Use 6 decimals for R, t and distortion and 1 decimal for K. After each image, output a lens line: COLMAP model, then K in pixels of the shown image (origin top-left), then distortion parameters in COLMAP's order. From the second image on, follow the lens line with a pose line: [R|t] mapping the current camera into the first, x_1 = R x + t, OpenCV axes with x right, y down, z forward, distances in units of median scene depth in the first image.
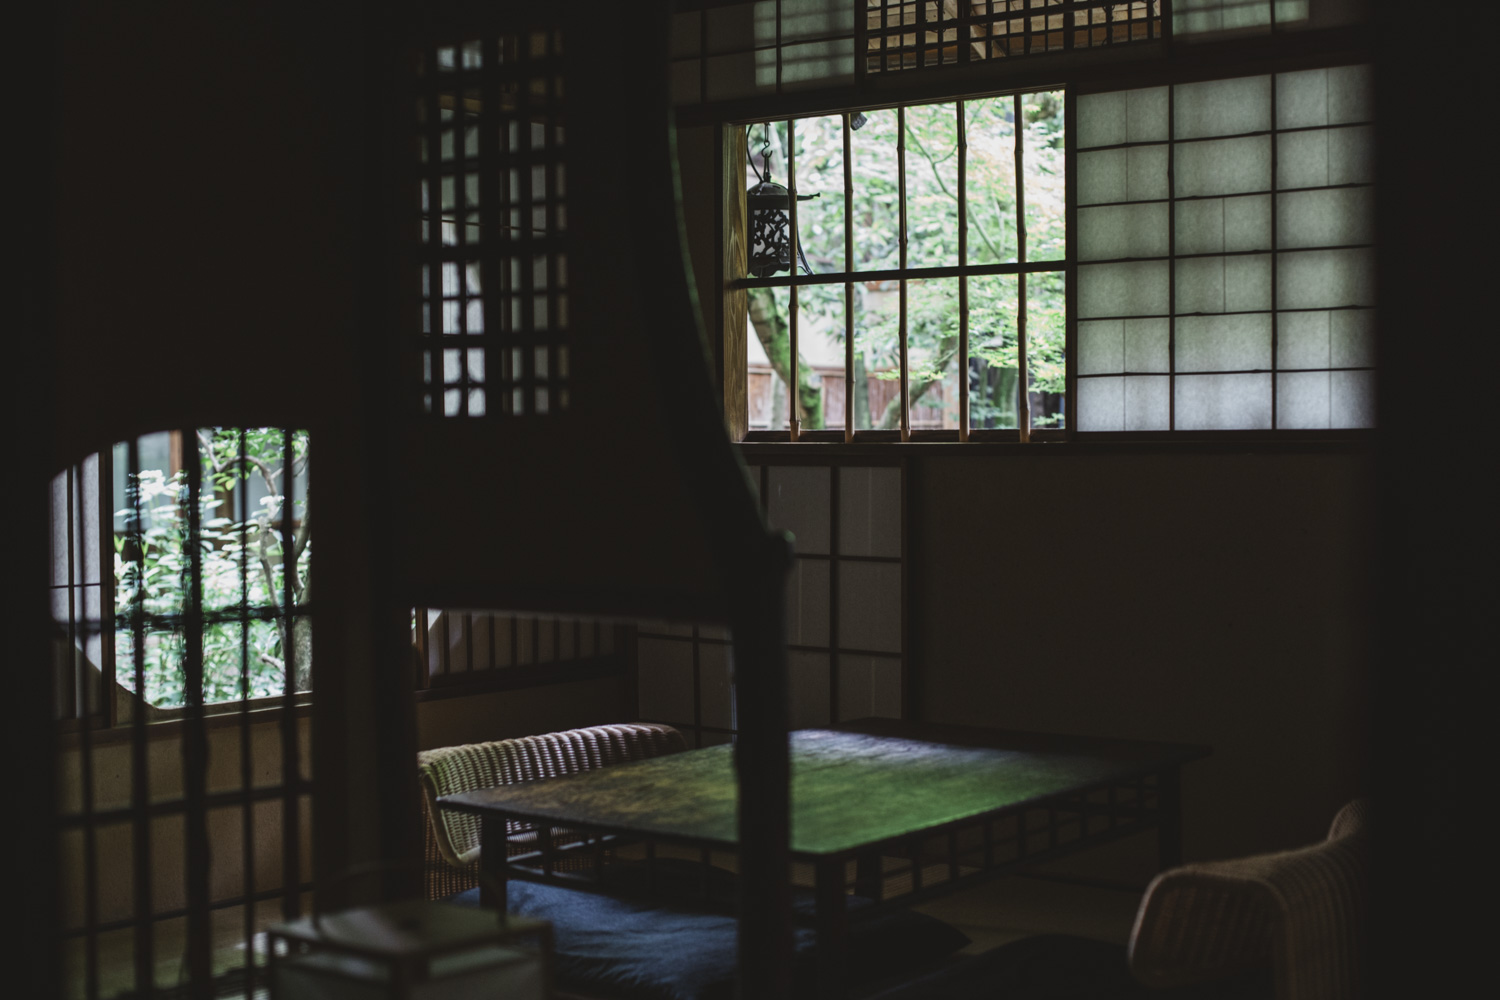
lens RADIAL K [[2219.6, 0, 750.9], [0, 2219.6, 496.6], [0, 0, 1]] dist [-0.085147, 0.000000]
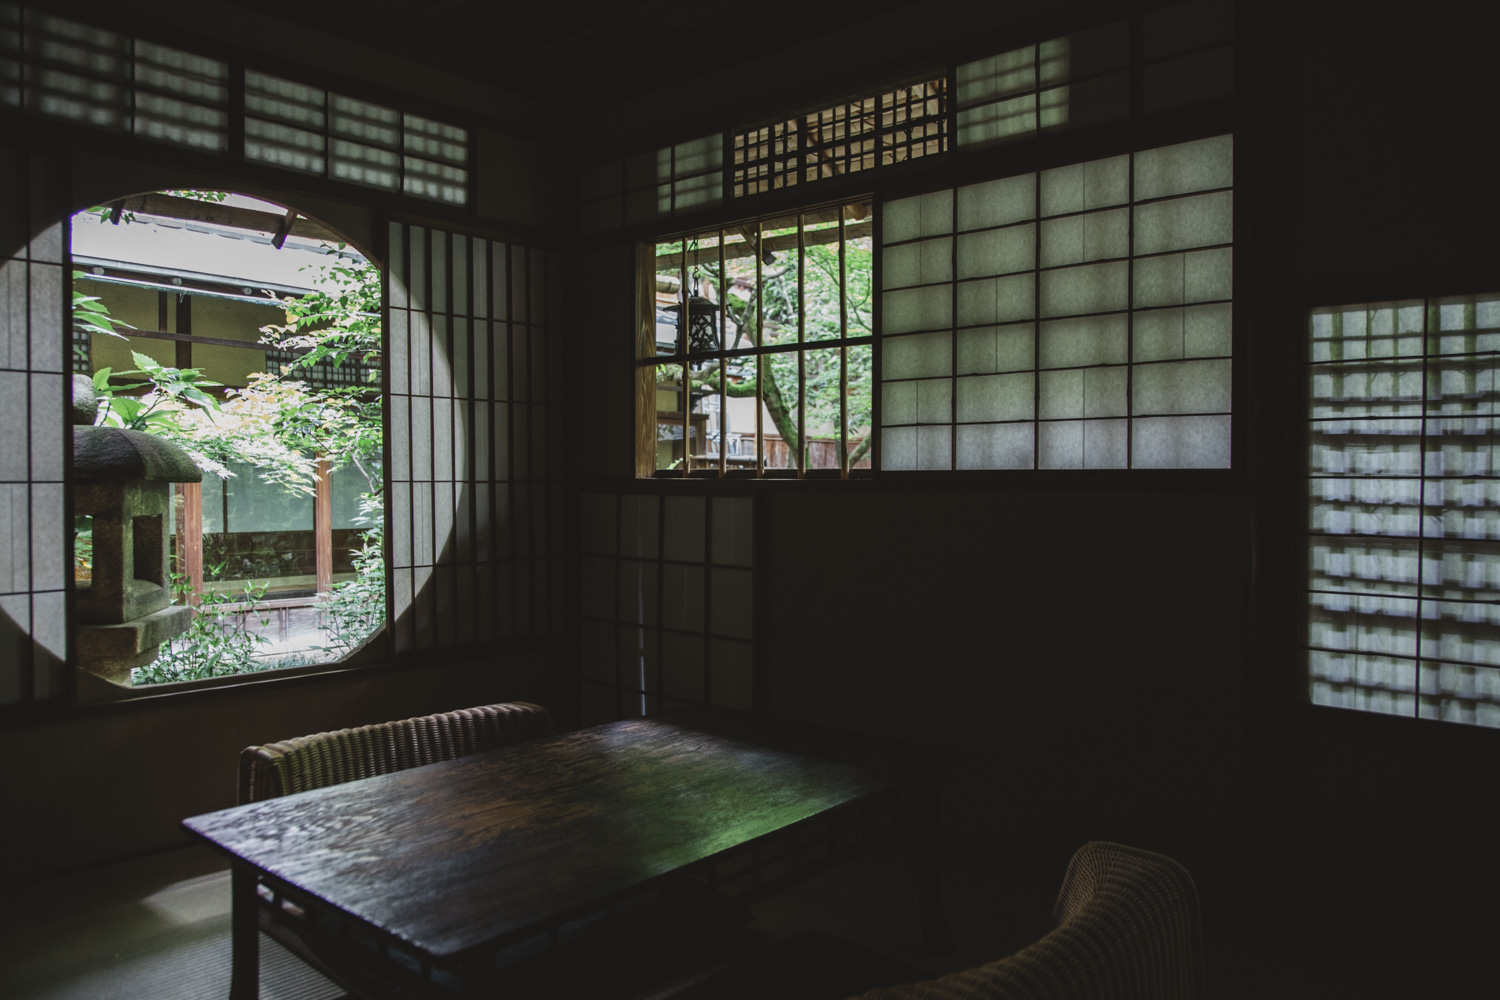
lens RADIAL K [[1129.5, 0, 747.6], [0, 1129.5, 504.7], [0, 0, 1]] dist [-0.004179, -0.005334]
pose [[0.998079, 0.007699, -0.061478, 0.114861], [-0.007881, 0.999965, -0.002718, -0.008001], [0.061454, 0.003197, 0.998105, 0.367282]]
